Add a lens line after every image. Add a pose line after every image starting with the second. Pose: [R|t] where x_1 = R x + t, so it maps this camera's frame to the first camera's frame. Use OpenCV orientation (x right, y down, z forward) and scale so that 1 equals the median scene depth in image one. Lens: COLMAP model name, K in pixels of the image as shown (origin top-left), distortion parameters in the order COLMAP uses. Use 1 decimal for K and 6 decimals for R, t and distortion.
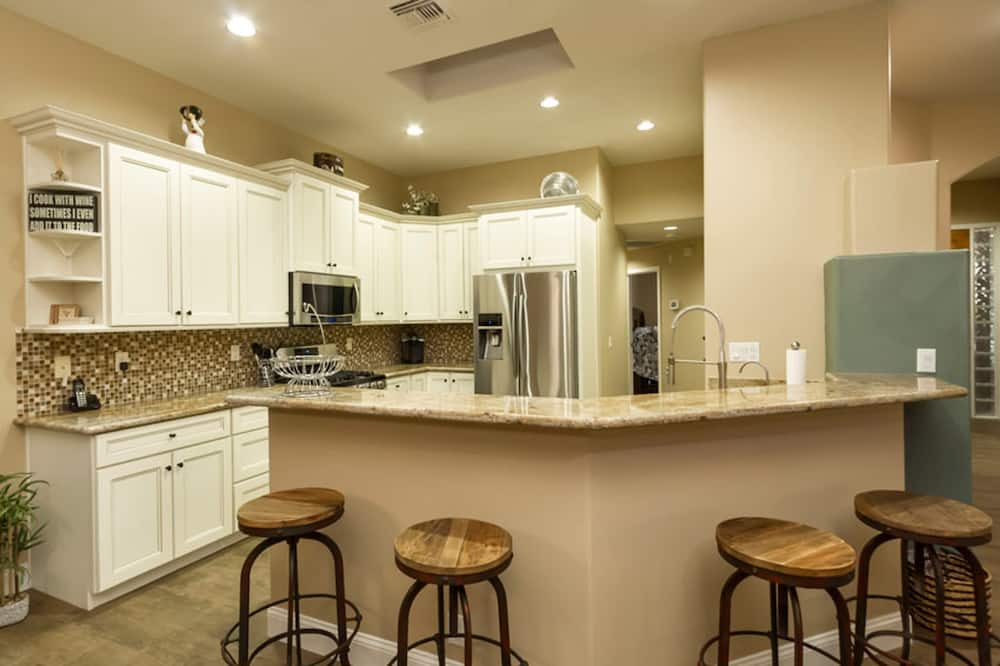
lens RADIAL K [[524.3, 0, 495.4], [0, 524.3, 316.4], [0, 0, 1]] dist [0.007720, -0.001356]
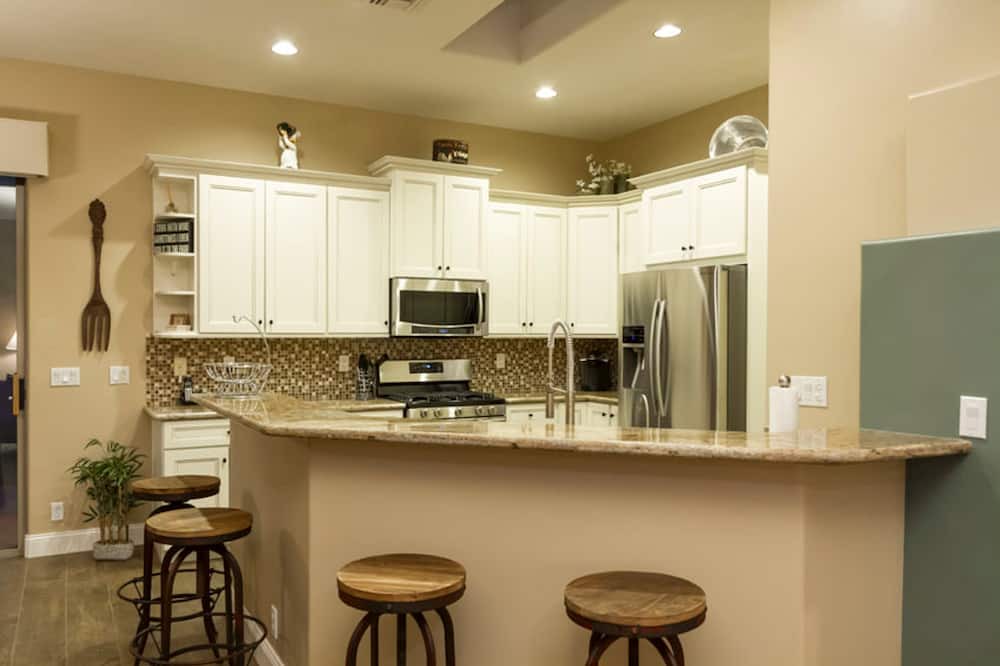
lens RADIAL K [[808.8, 0, 498.3], [0, 808.8, 332.9], [0, 0, 1]] dist [0.012788, -0.002570]
pose [[0.797421, 0.017580, -0.603167, 0.662180], [-0.013059, 0.999844, 0.011877, -0.008618], [0.603282, -0.001595, 0.797527, -0.019983]]
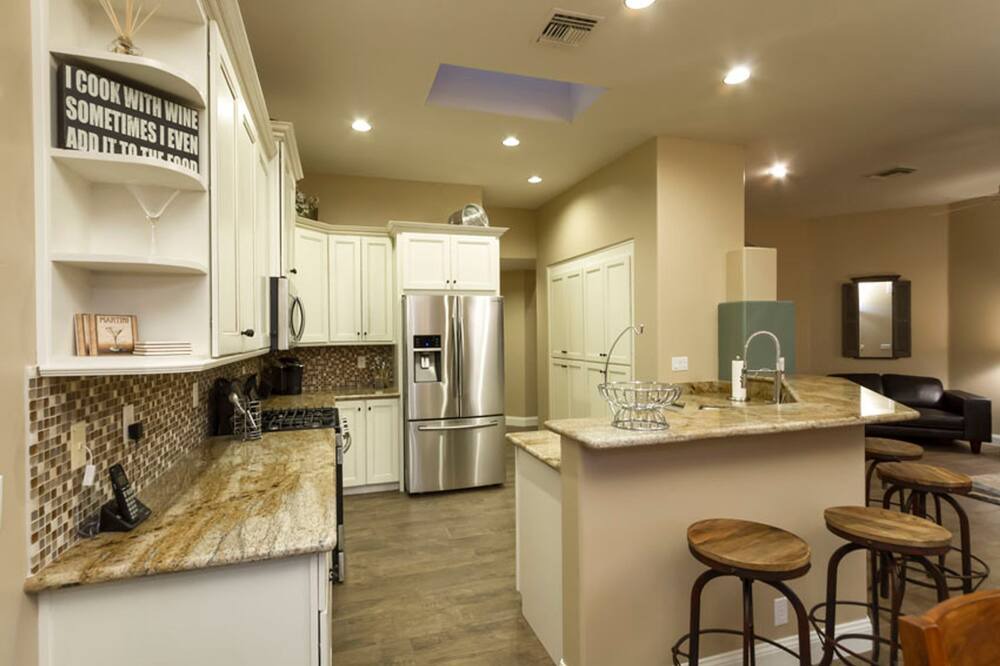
lens RADIAL K [[472.2, 0, 492.5], [0, 472.2, 337.1], [0, 0, 1]] dist [0.001516, 0.000238]
pose [[0.745051, 0.001847, 0.667005, -0.642769], [-0.001636, 0.999998, -0.000941, -0.001498], [-0.667005, -0.000390, 0.745053, 0.335330]]
